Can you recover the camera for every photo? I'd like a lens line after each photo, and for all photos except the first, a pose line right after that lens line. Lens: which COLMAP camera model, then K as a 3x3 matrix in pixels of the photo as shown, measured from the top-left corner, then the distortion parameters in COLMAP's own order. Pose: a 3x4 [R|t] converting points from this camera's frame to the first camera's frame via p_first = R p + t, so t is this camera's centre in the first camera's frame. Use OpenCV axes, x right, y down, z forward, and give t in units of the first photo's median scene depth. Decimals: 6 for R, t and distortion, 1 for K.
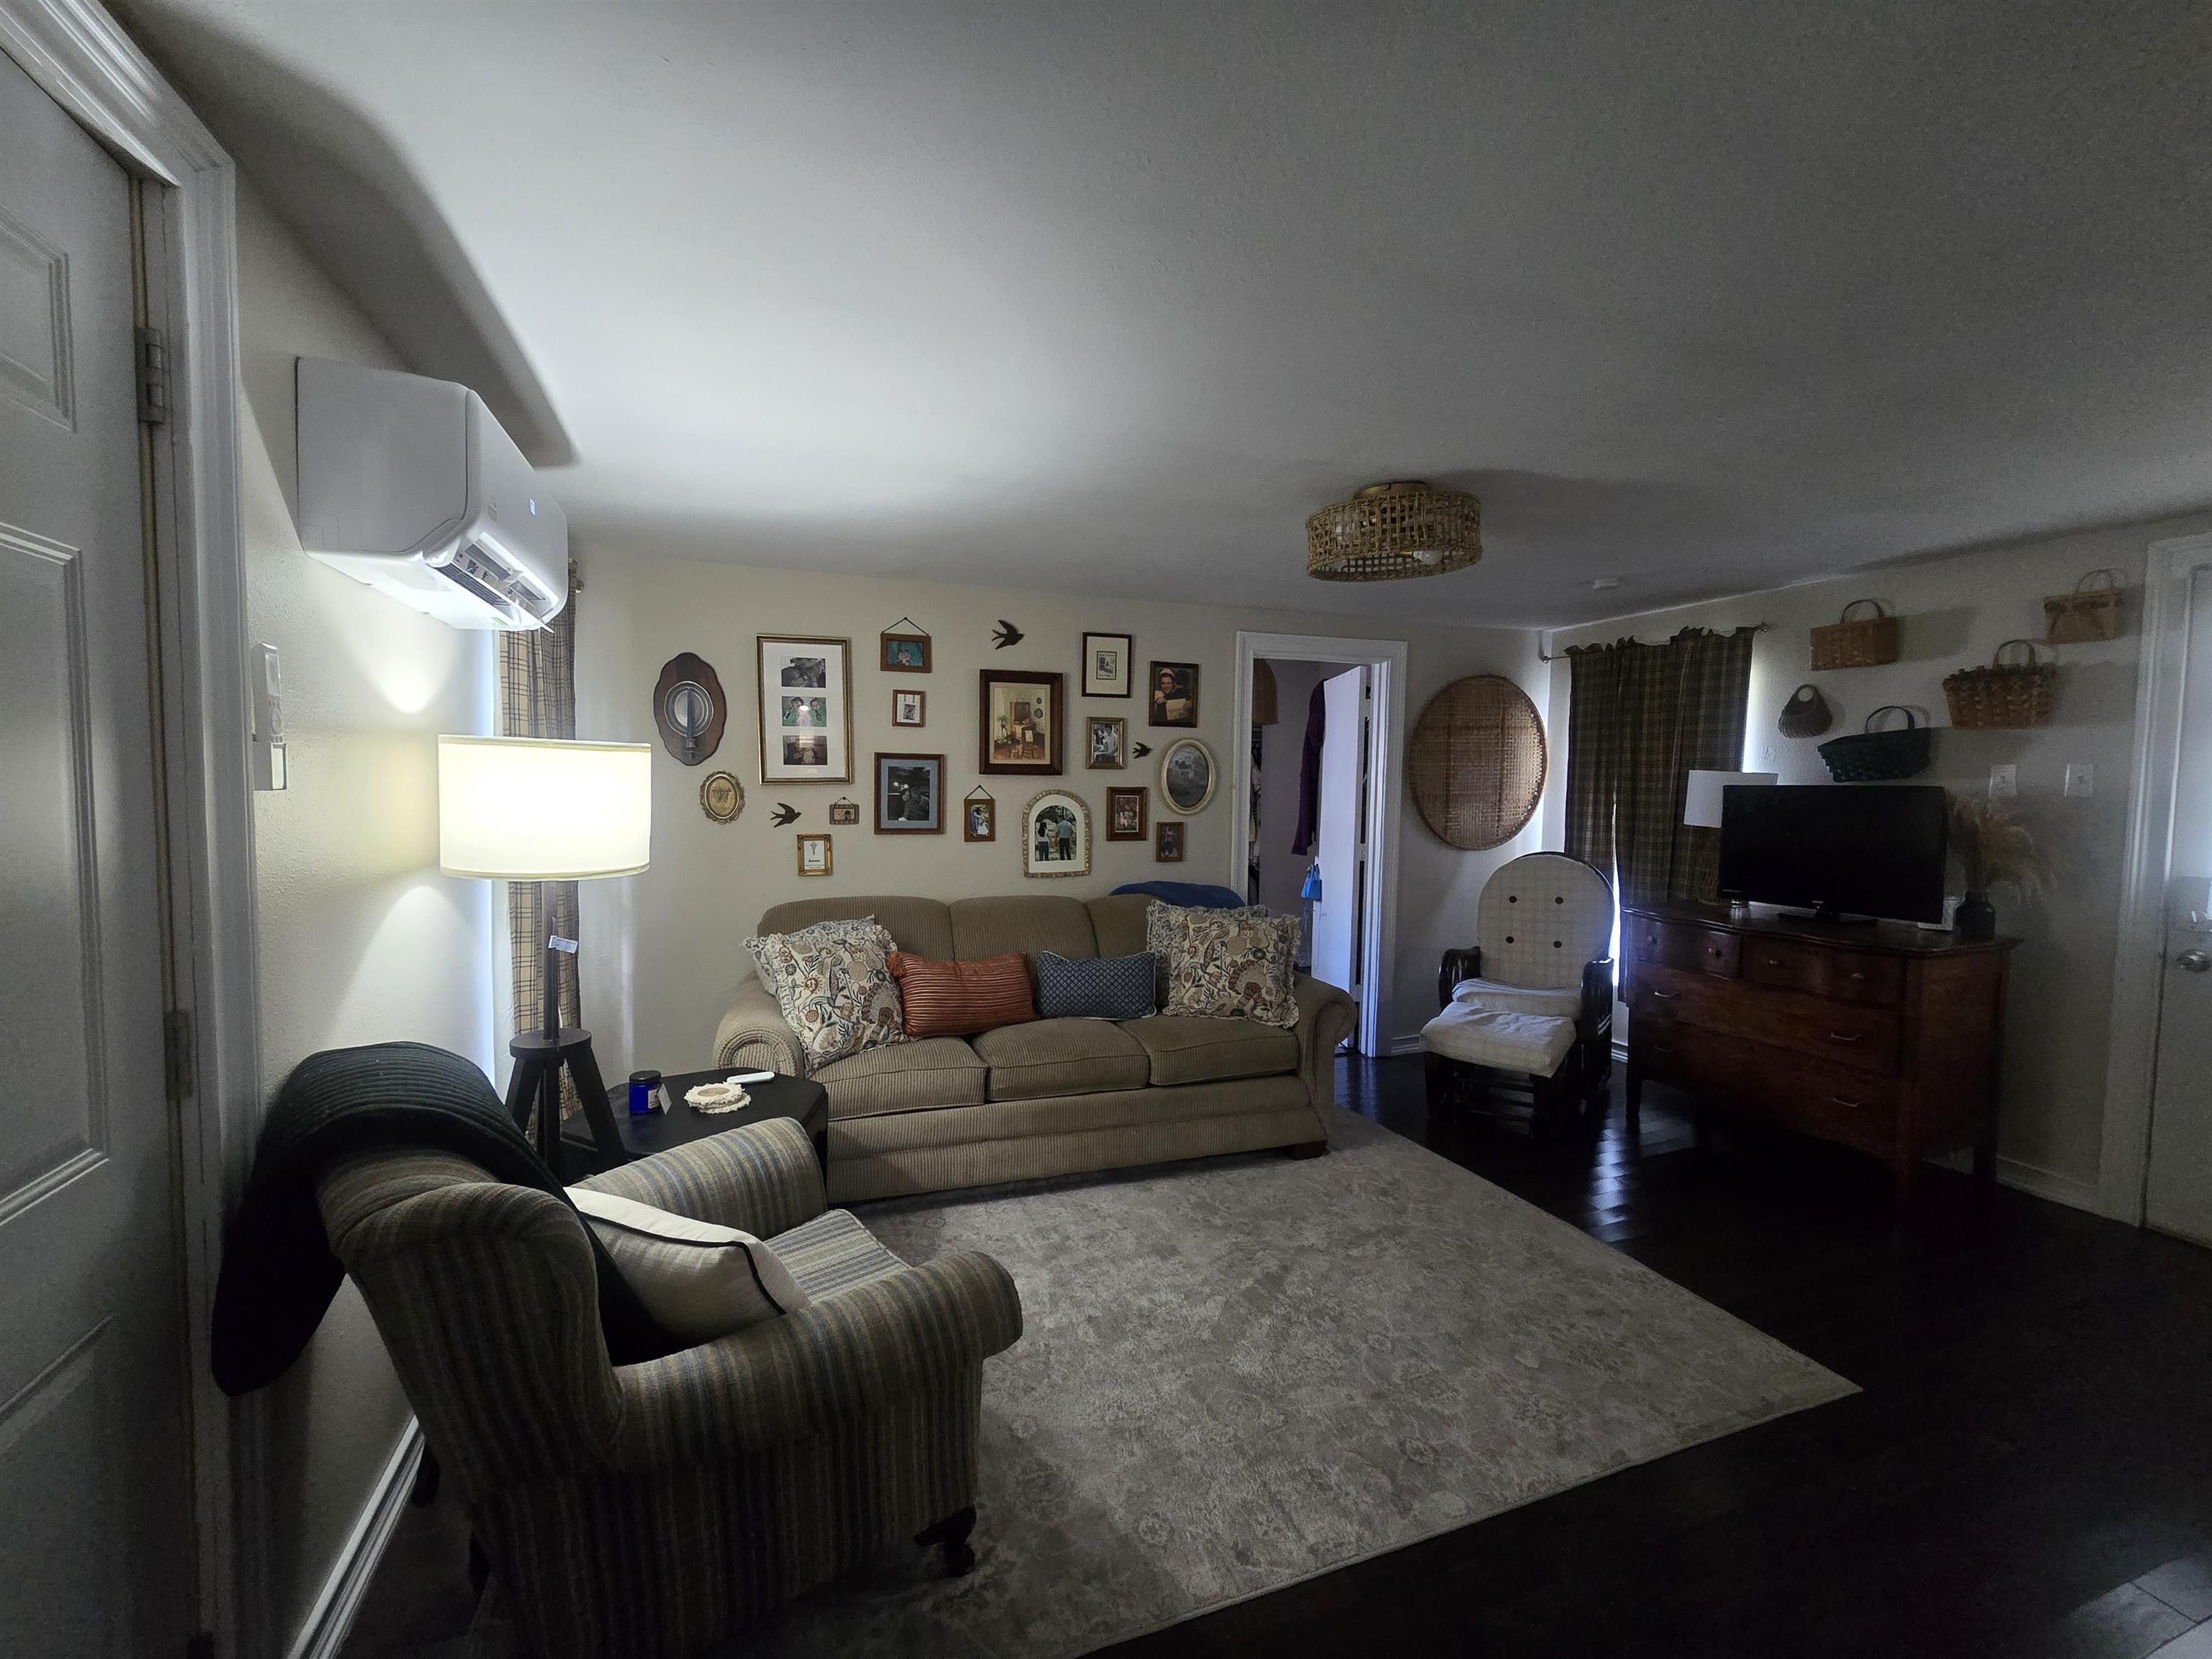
lens RADIAL K [[905.2, 0, 1089.1], [0, 905.2, 840.6], [0, 0, 1]] dist [-0.006085, 0.000499]
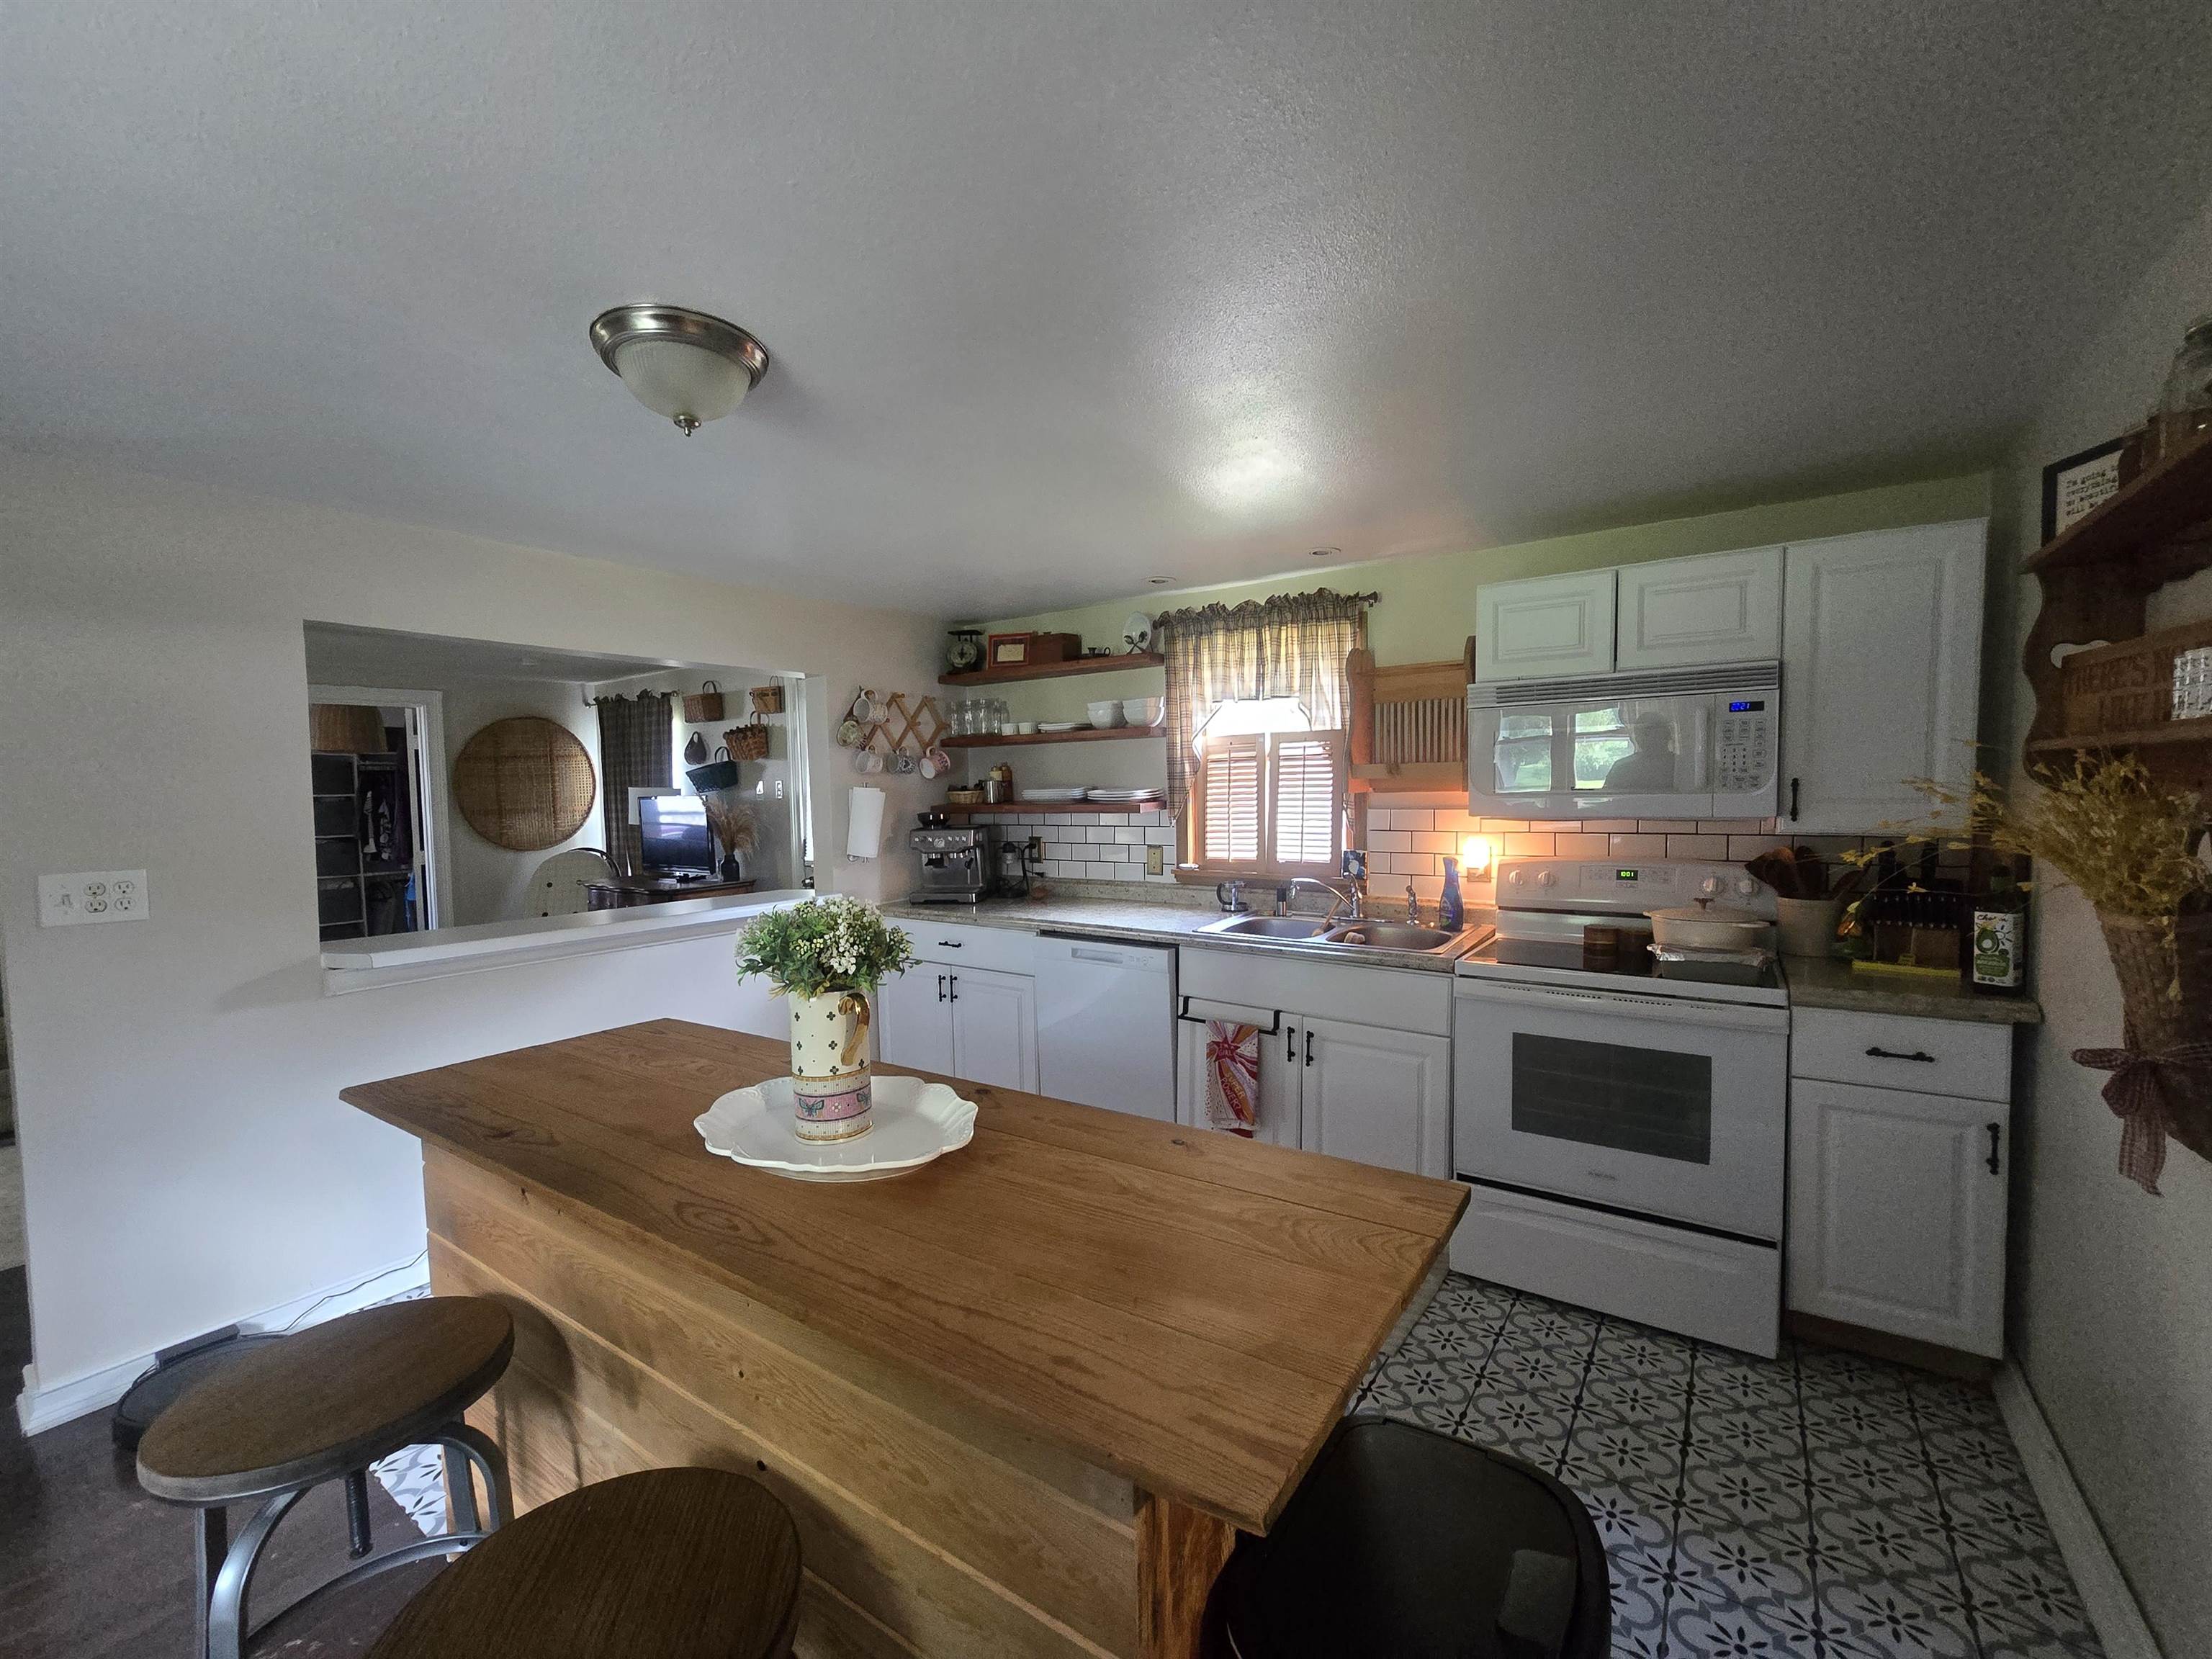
lens RADIAL K [[905.2, 0, 1089.7], [0, 905.2, 842.1], [0, 0, 1]] dist [-0.006085, 0.000499]
pose [[0.826981, -0.061380, 0.558869, 0.518956], [0.066802, 0.997709, 0.010727, 0.055038], [-0.558247, 0.028463, 0.829187, -0.764966]]
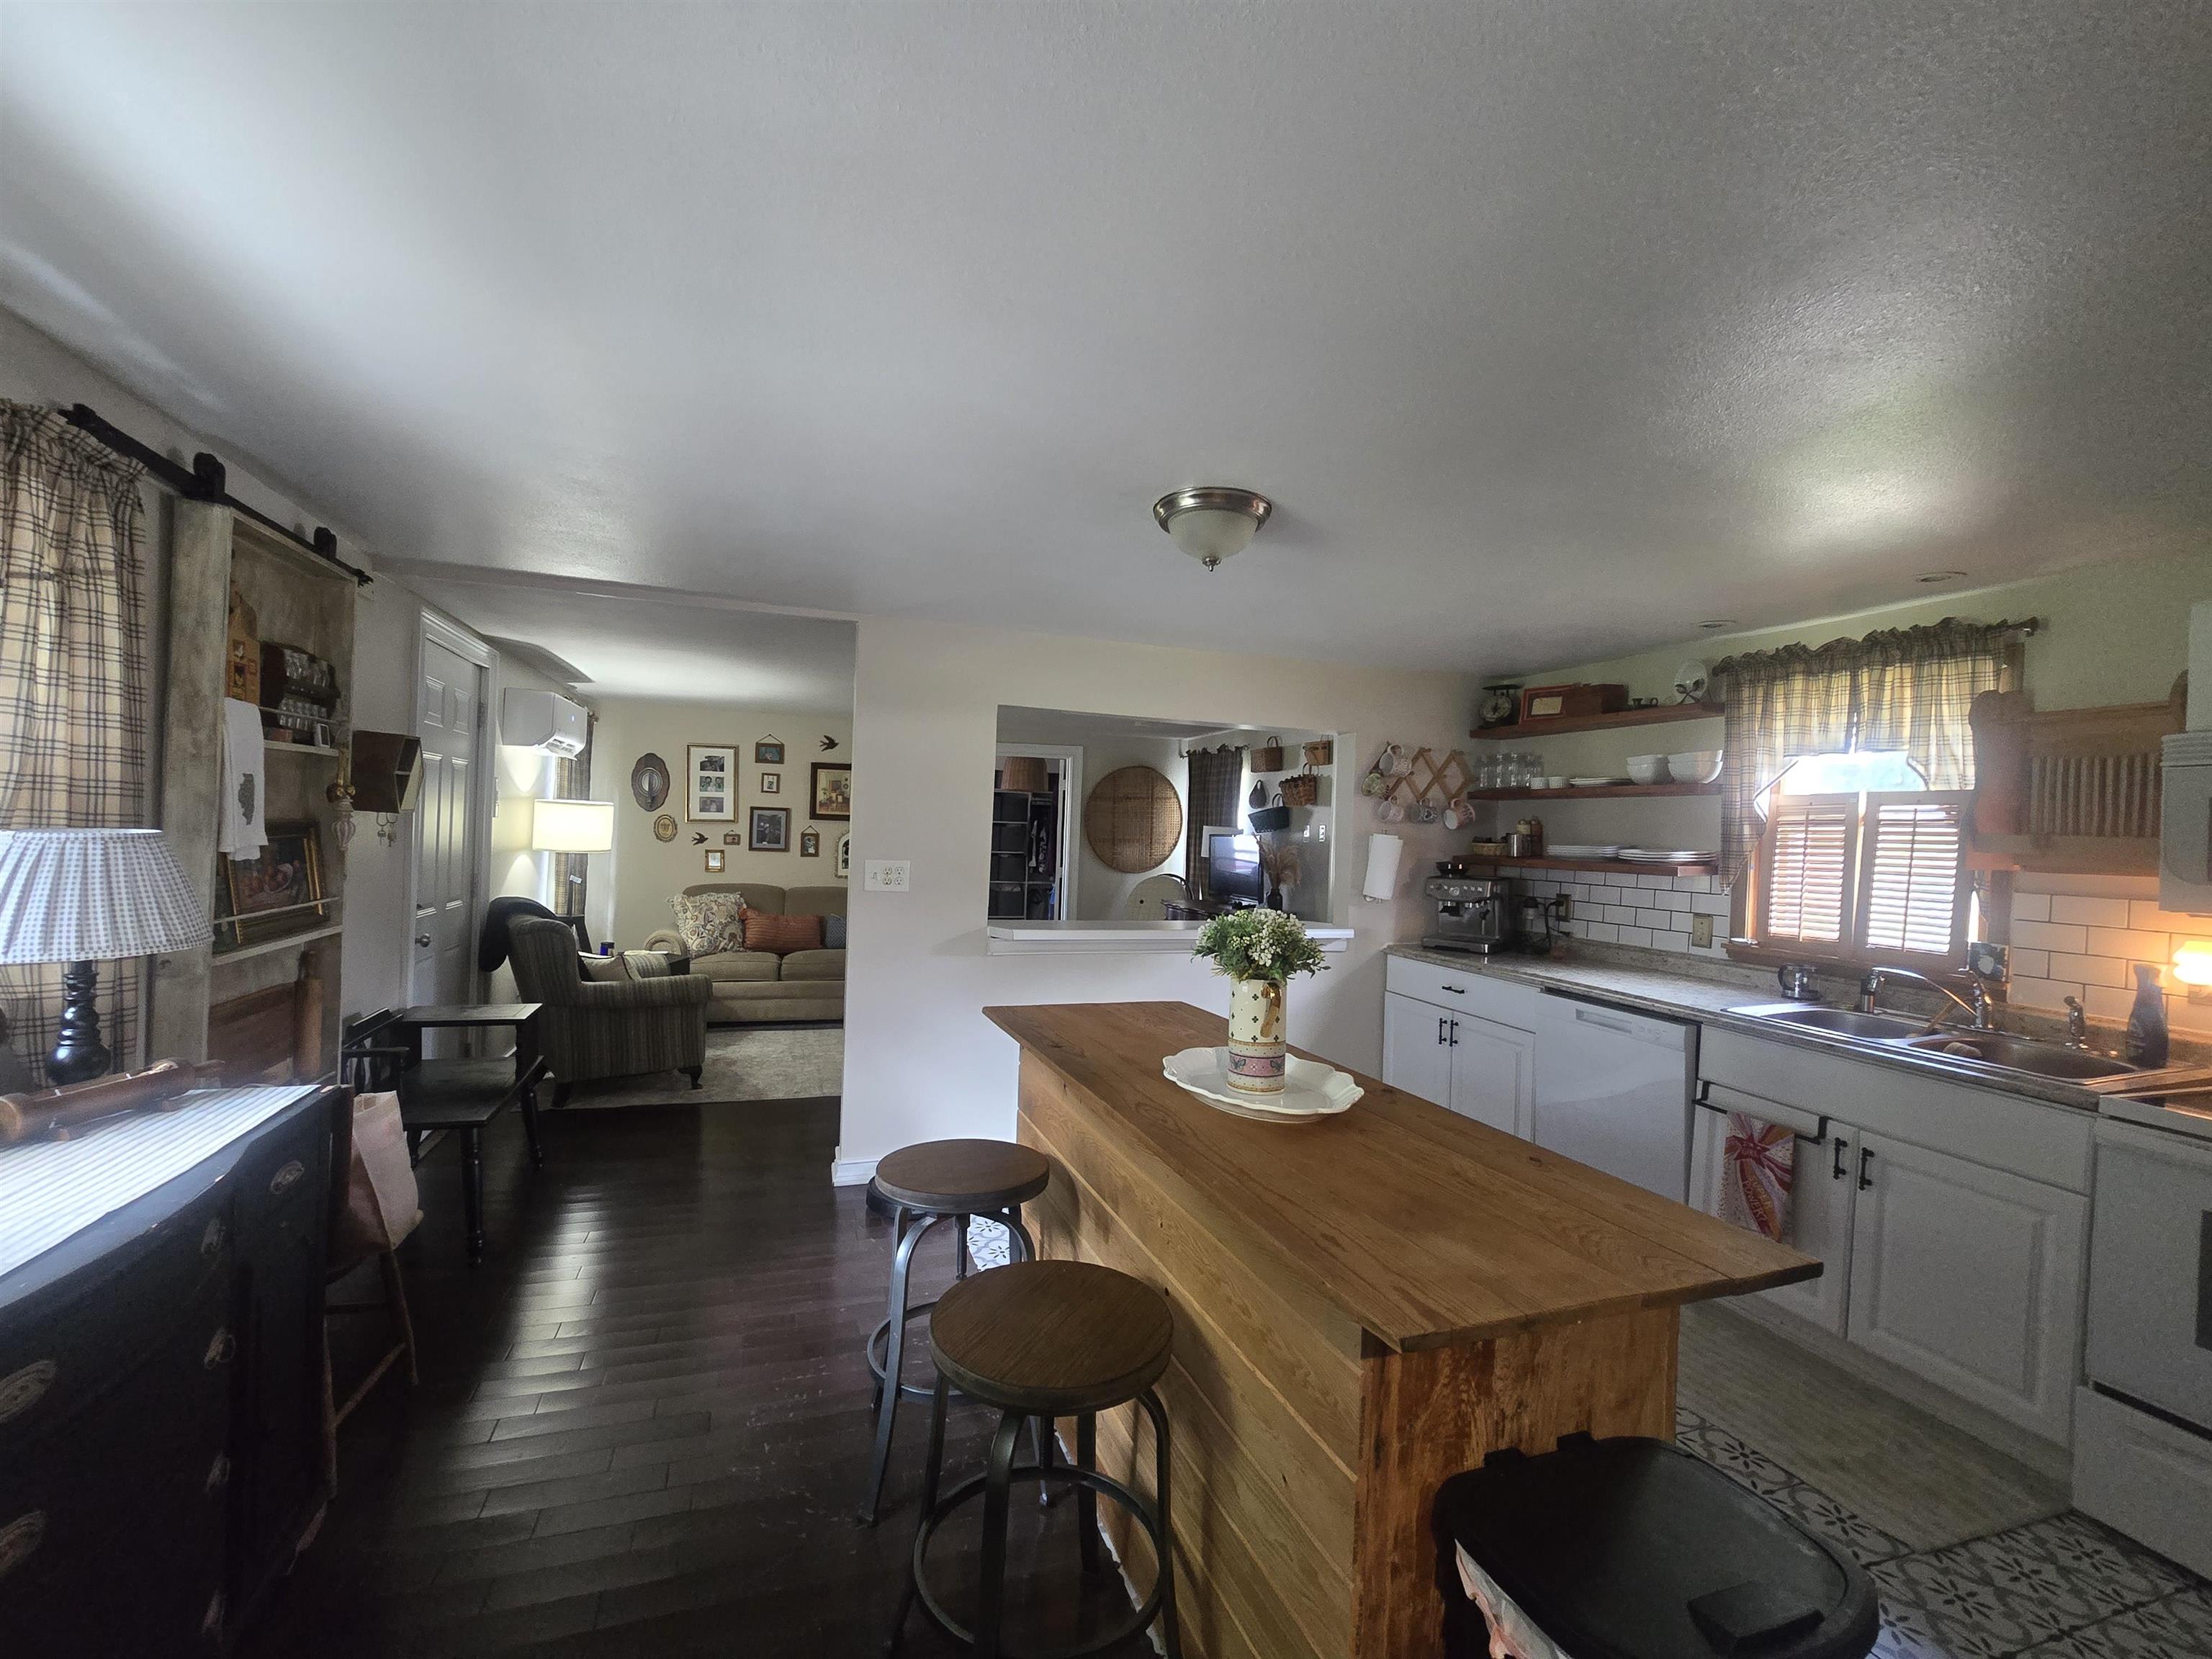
lens RADIAL K [[905.2, 0, 1088.4], [0, 905.2, 835.6], [0, 0, 1]] dist [-0.006085, 0.000499]
pose [[0.999415, 0.021428, -0.026656, 0.555004], [-0.023063, 0.997772, -0.062596, 0.068011], [0.025255, 0.063174, 0.997683, -0.906618]]
